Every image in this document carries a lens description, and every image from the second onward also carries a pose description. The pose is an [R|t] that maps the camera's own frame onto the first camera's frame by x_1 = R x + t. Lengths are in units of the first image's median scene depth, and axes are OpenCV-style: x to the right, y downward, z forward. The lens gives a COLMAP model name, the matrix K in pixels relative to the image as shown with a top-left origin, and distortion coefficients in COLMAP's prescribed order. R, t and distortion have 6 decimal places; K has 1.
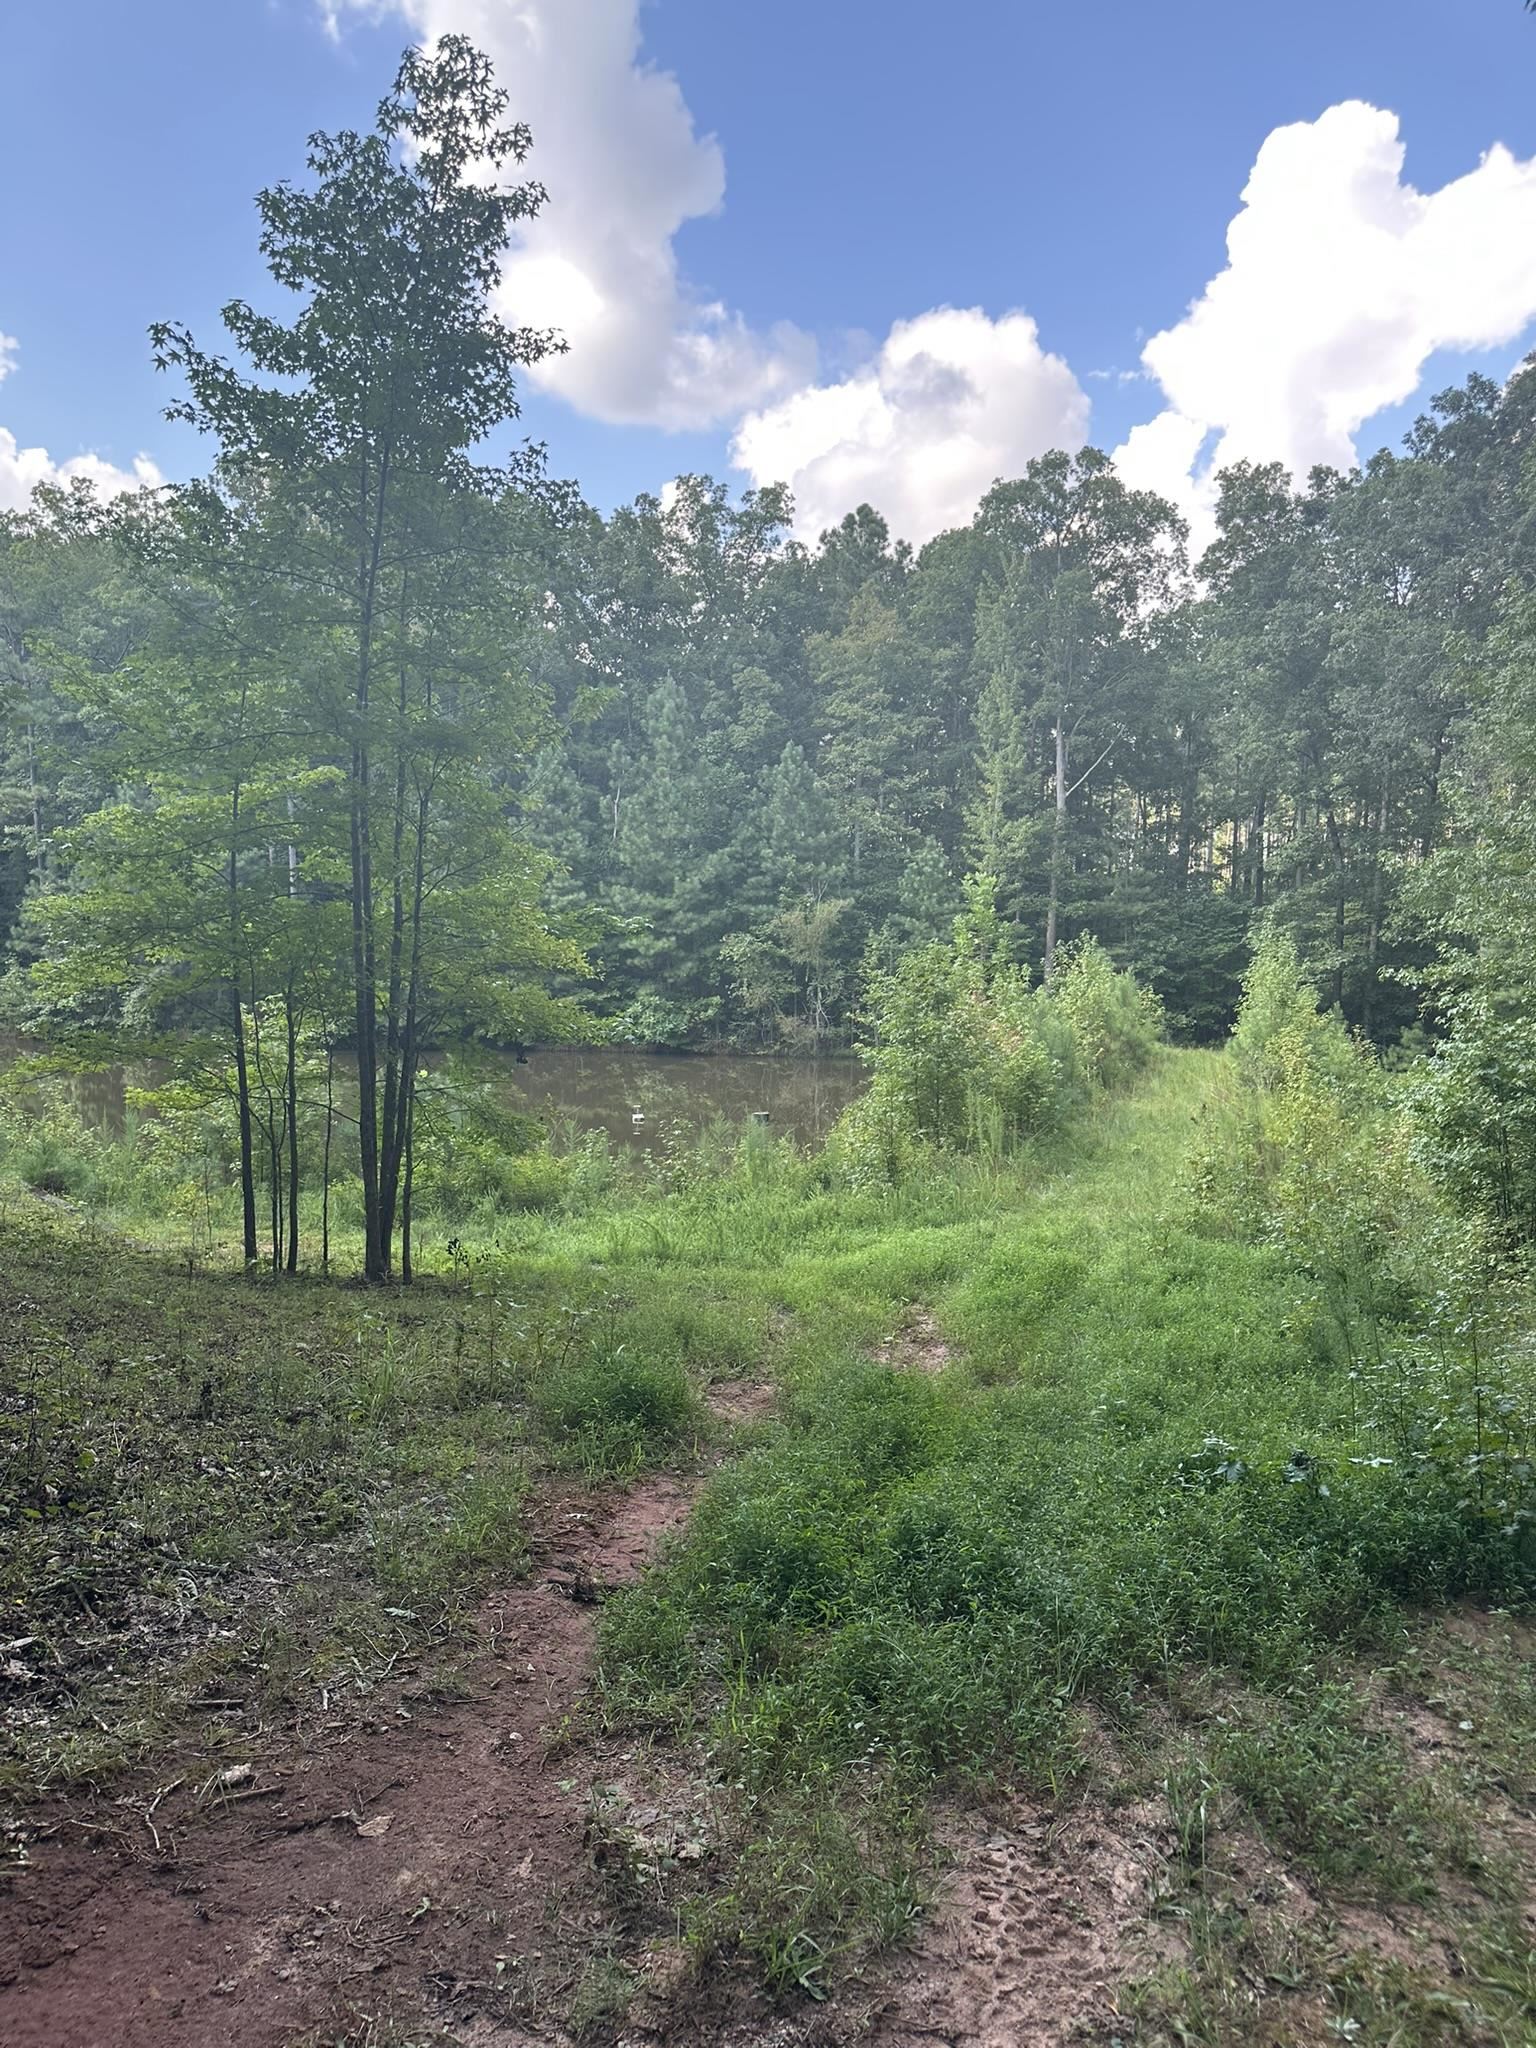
lens RADIAL K [[1426.3, 0, 745.9], [0, 1426.3, 1033.2], [0, 0, 1]] dist [0.007583, -0.023612]
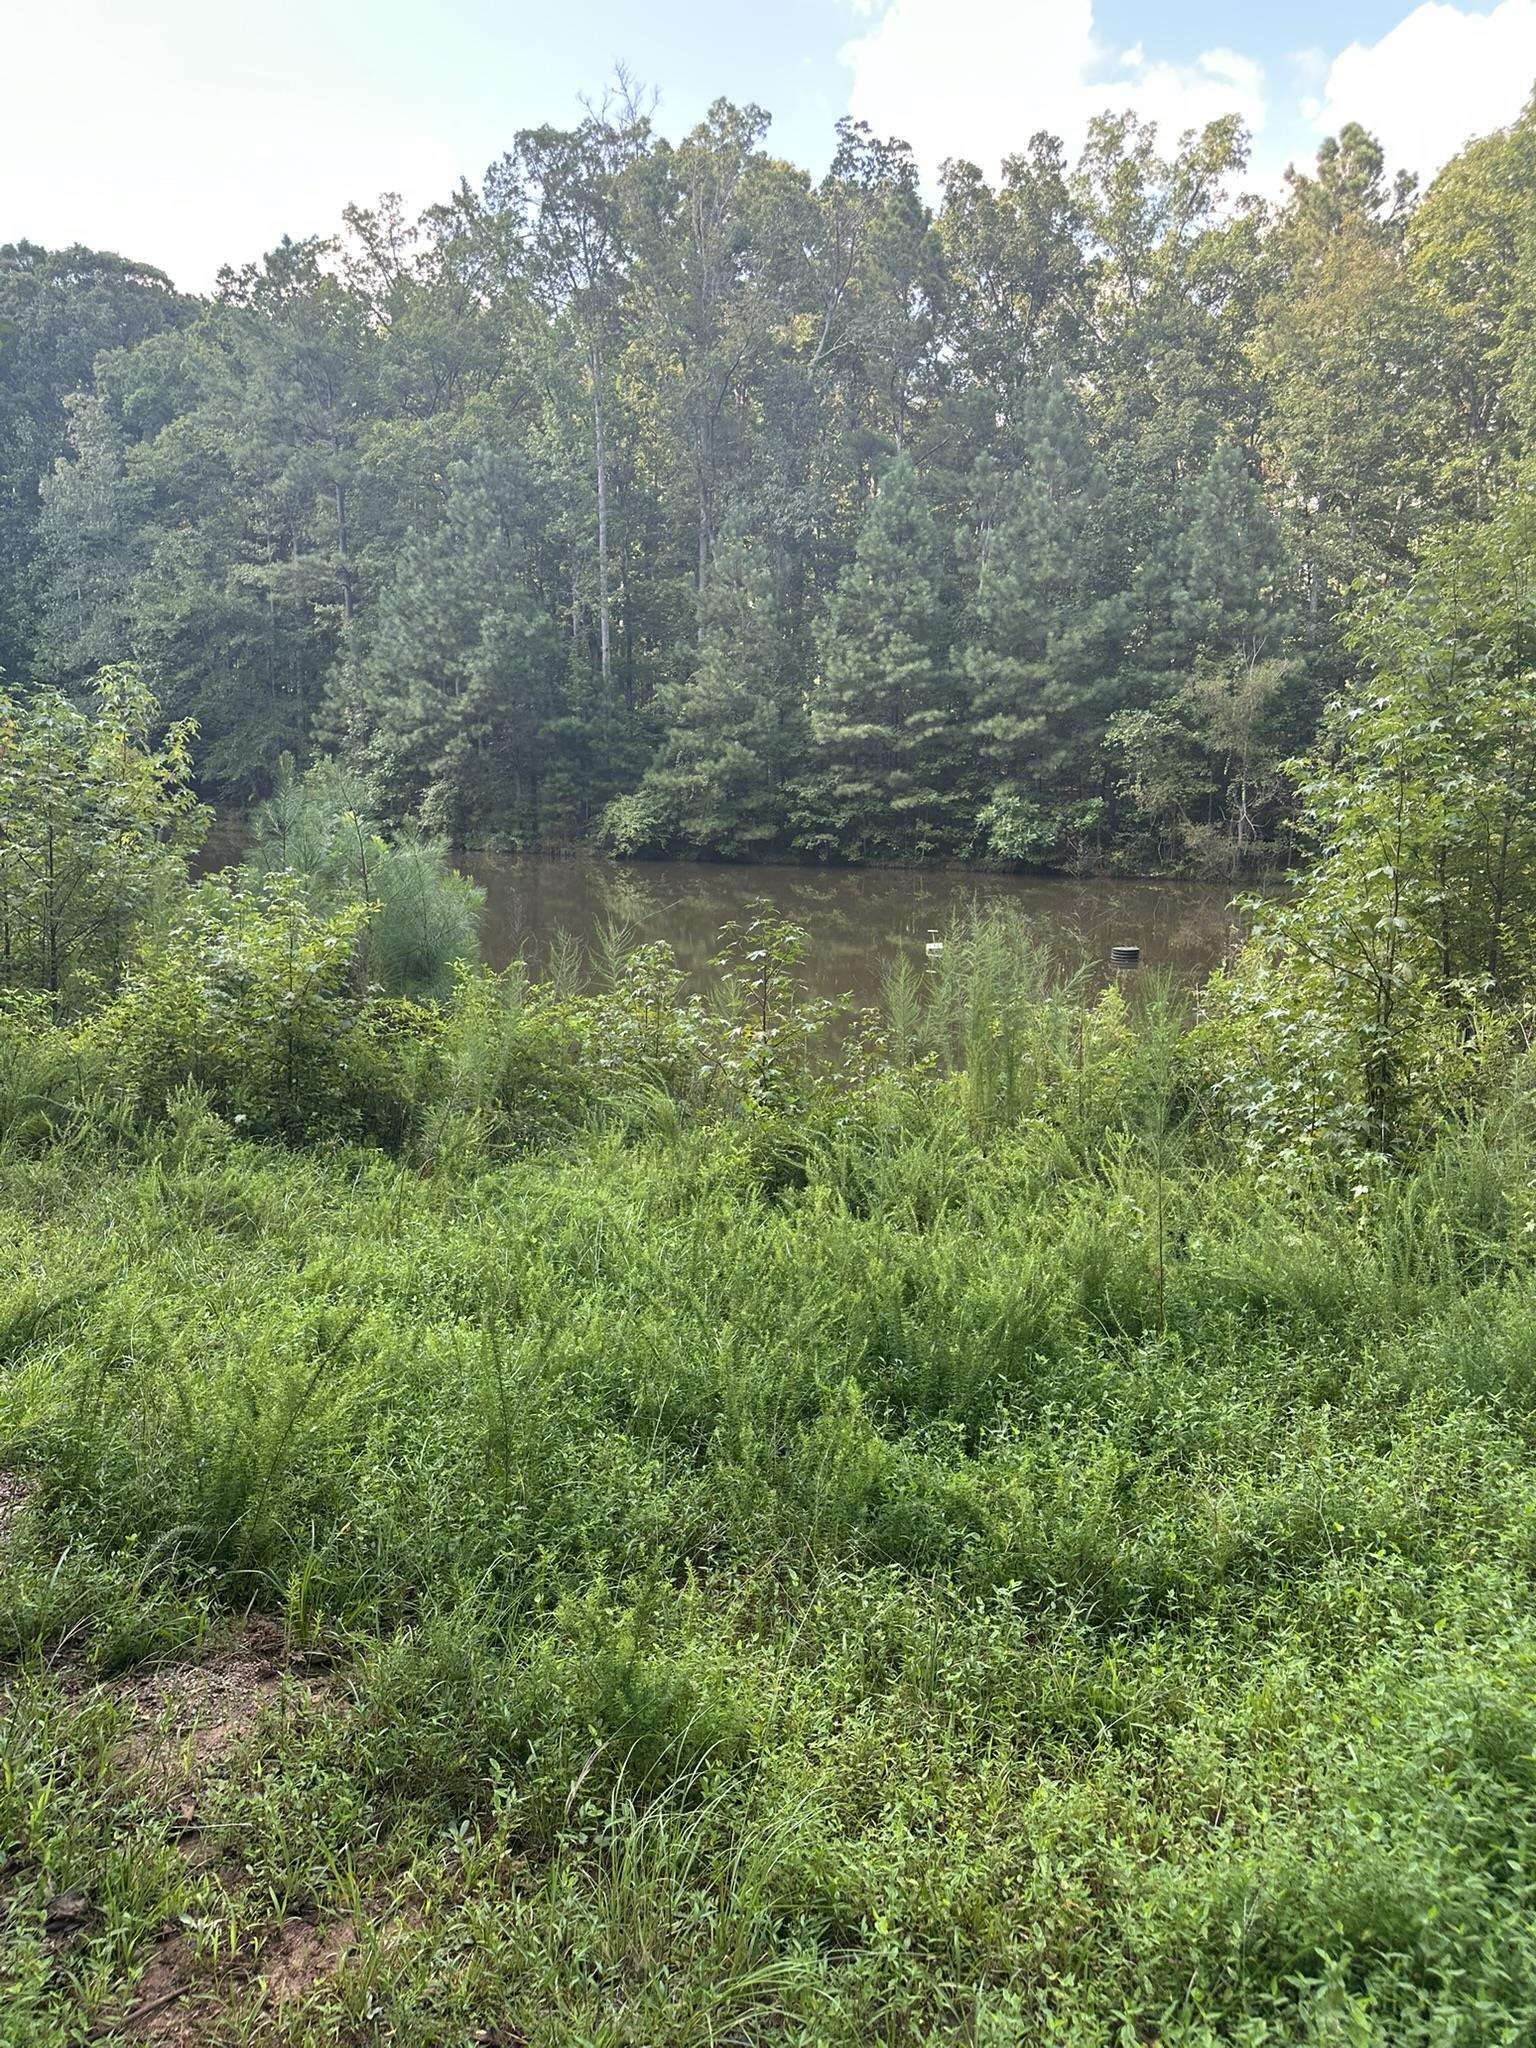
lens RADIAL K [[1426.3, 0, 758.1], [0, 1426.3, 1041.4], [0, 0, 1]] dist [0.007583, -0.023612]
pose [[0.960208, 0.050503, -0.274681, 0.019154], [-0.019094, 0.993084, 0.115843, 0.017302], [0.278632, -0.105989, 0.954532, 0.224757]]
